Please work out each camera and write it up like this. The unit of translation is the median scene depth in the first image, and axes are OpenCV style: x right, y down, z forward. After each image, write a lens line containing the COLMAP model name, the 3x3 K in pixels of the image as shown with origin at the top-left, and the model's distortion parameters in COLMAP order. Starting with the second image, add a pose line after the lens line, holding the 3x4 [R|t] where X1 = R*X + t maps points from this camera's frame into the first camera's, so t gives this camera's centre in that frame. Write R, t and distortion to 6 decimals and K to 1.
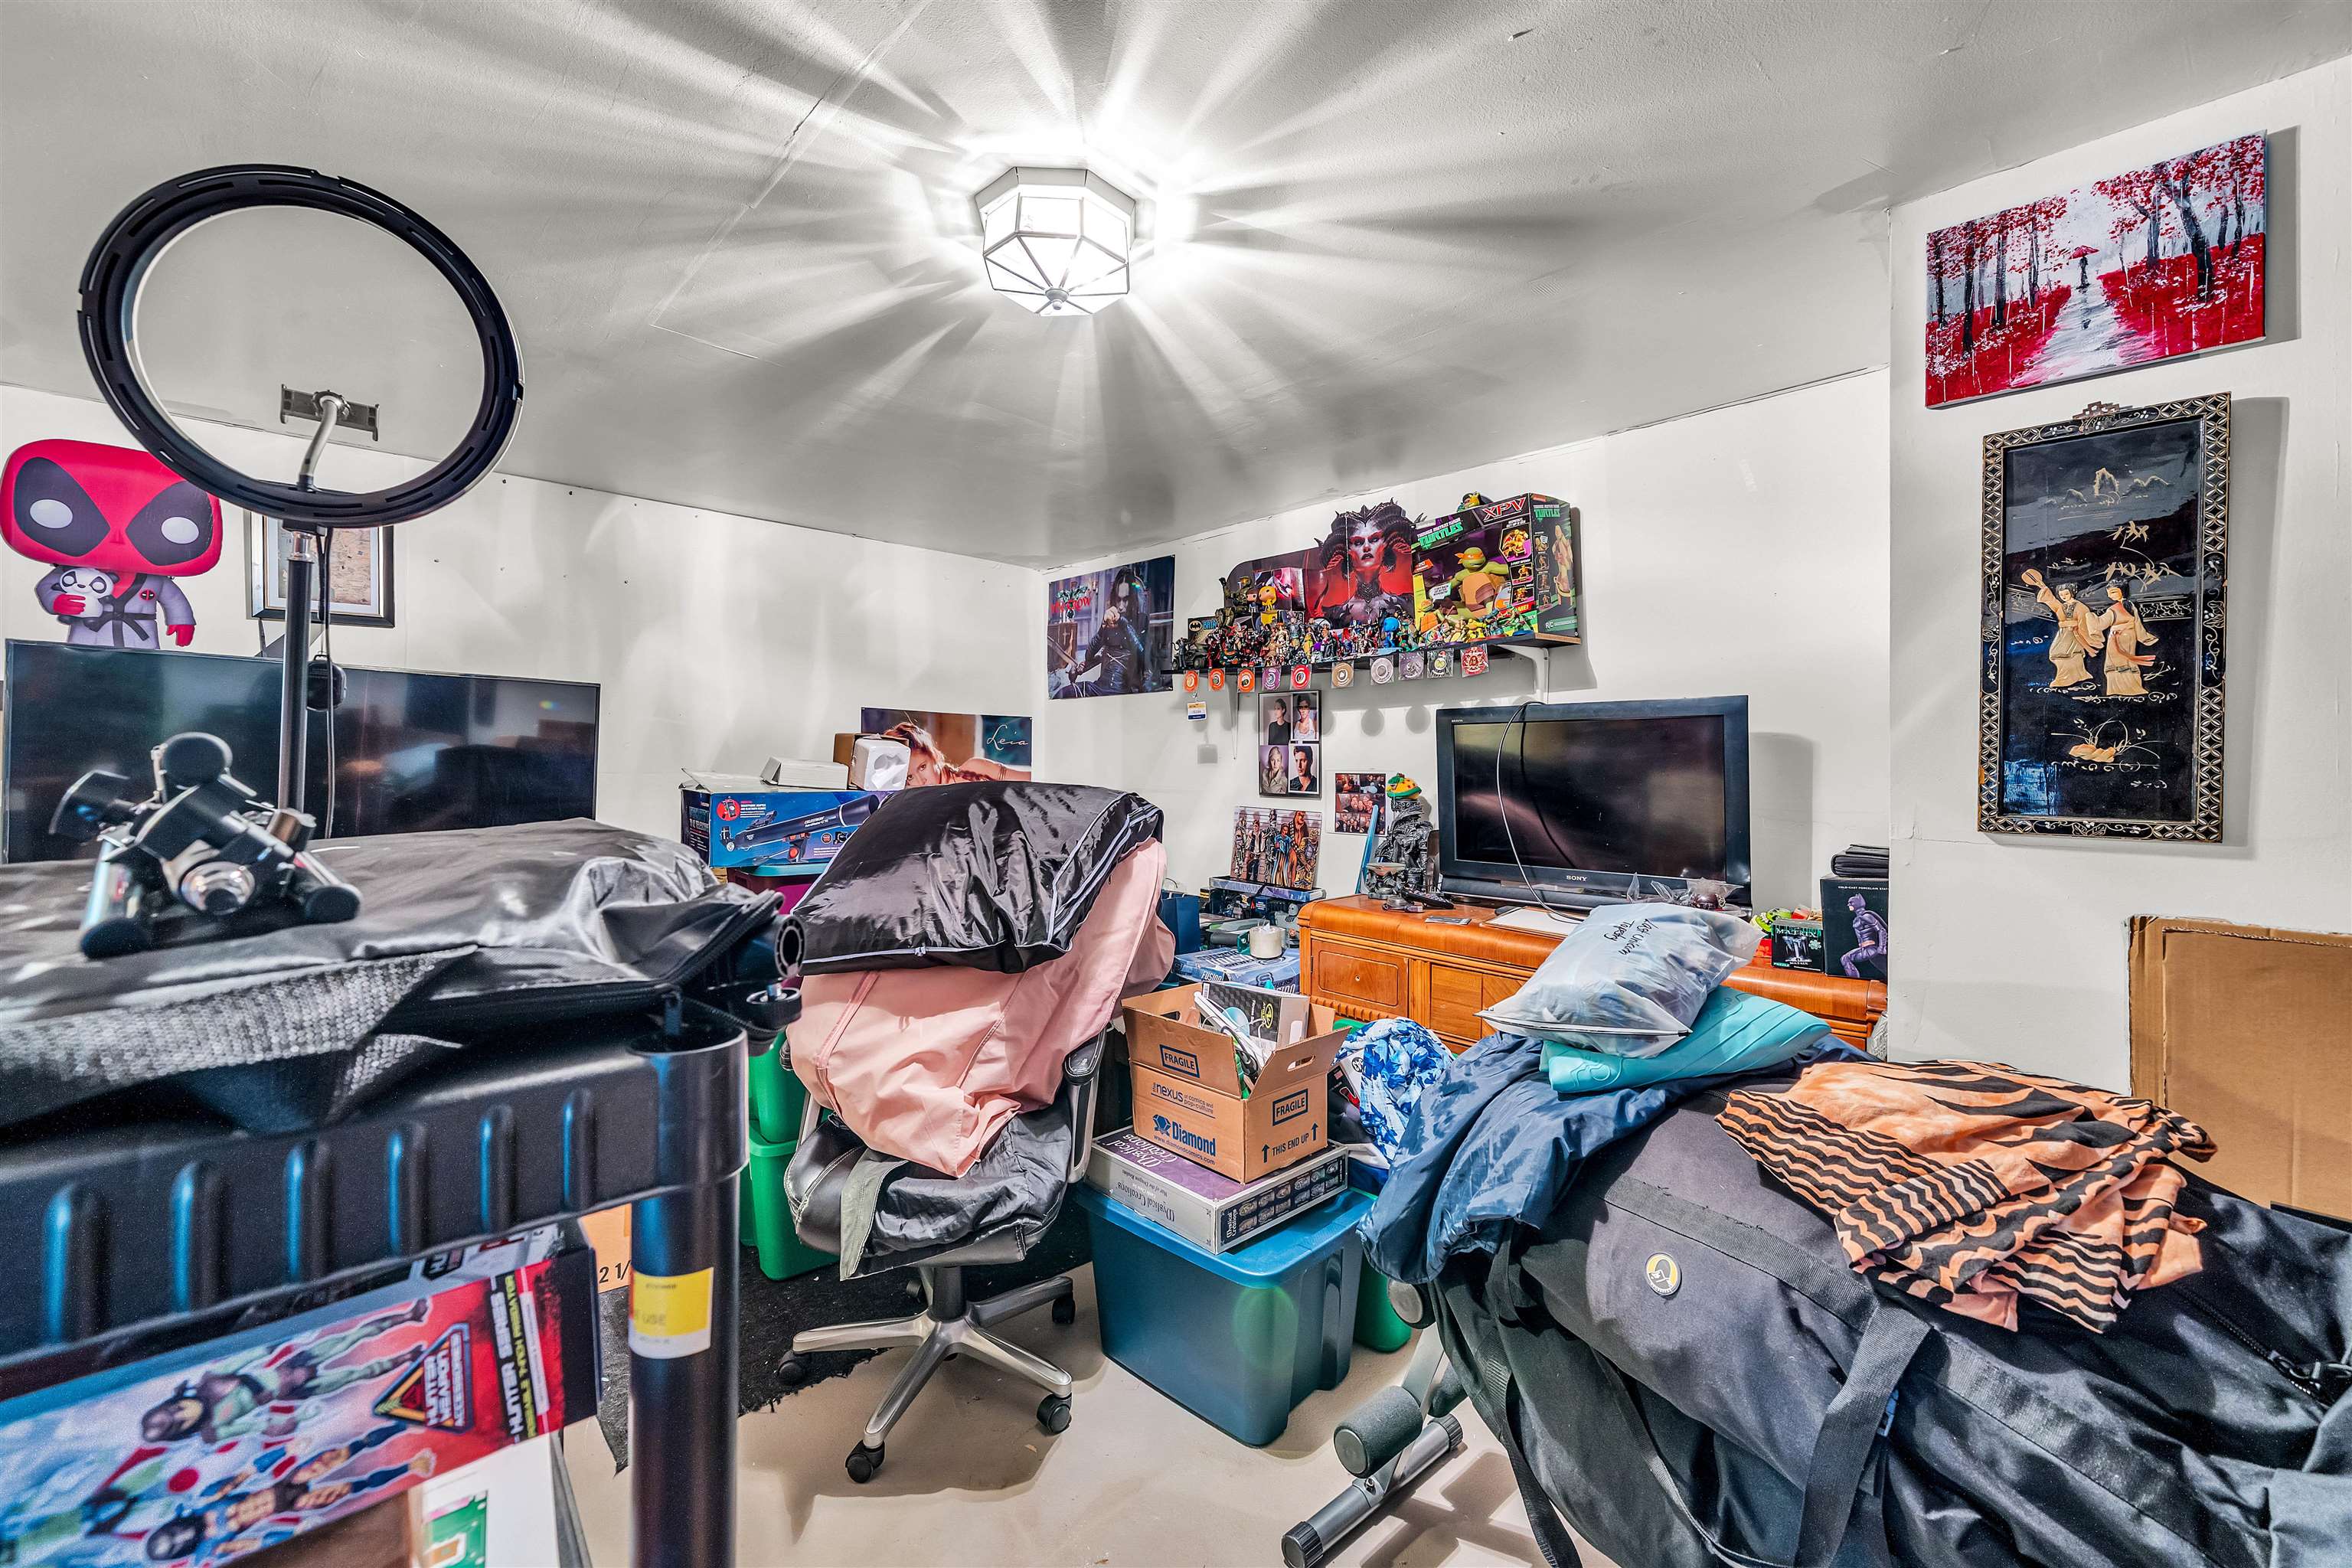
lens RADIAL K [[919.1, 0, 1175.9], [0, 919.1, 786.9], [0, 0, 1]] dist [0.001644, 0.000122]
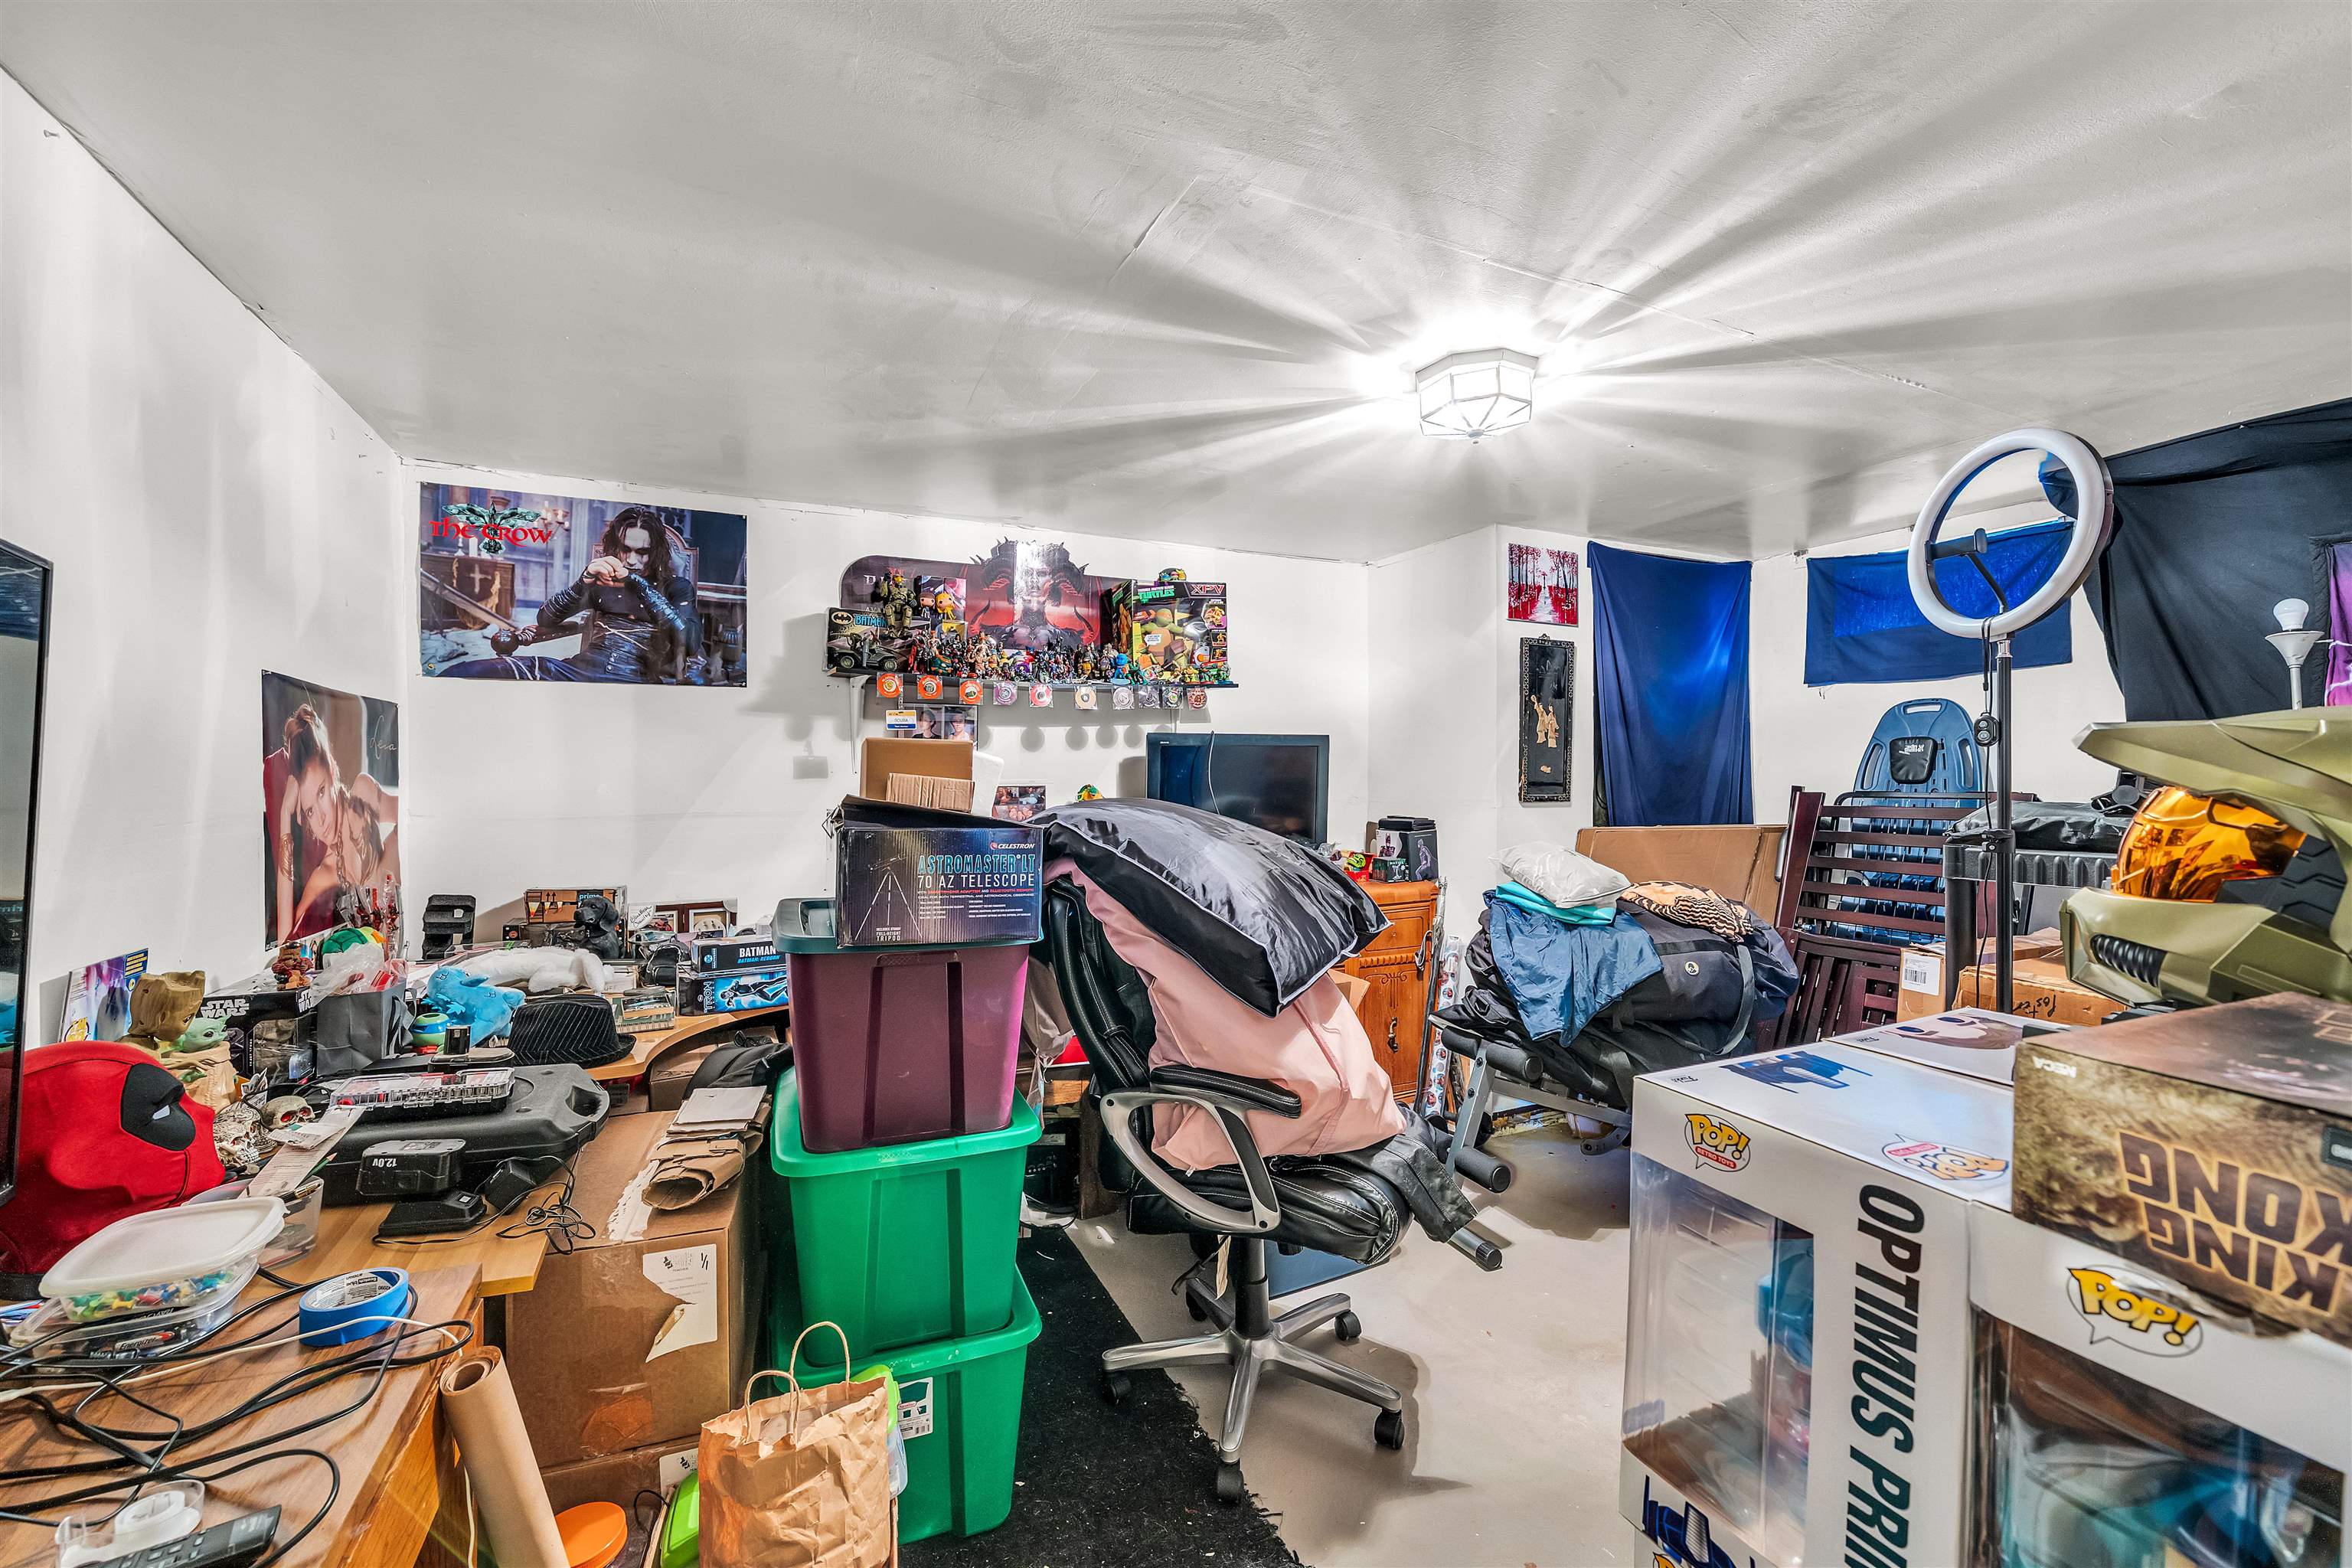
lens RADIAL K [[926.7, 0, 1169.9], [0, 926.7, 806.3], [0, 0, 1]] dist [-0.001553, -0.000202]
pose [[0.341701, -0.038669, 0.939013, -0.837643], [0.030280, 0.999087, 0.030124, -0.019802], [-0.939321, 0.018140, 0.342560, 0.508992]]
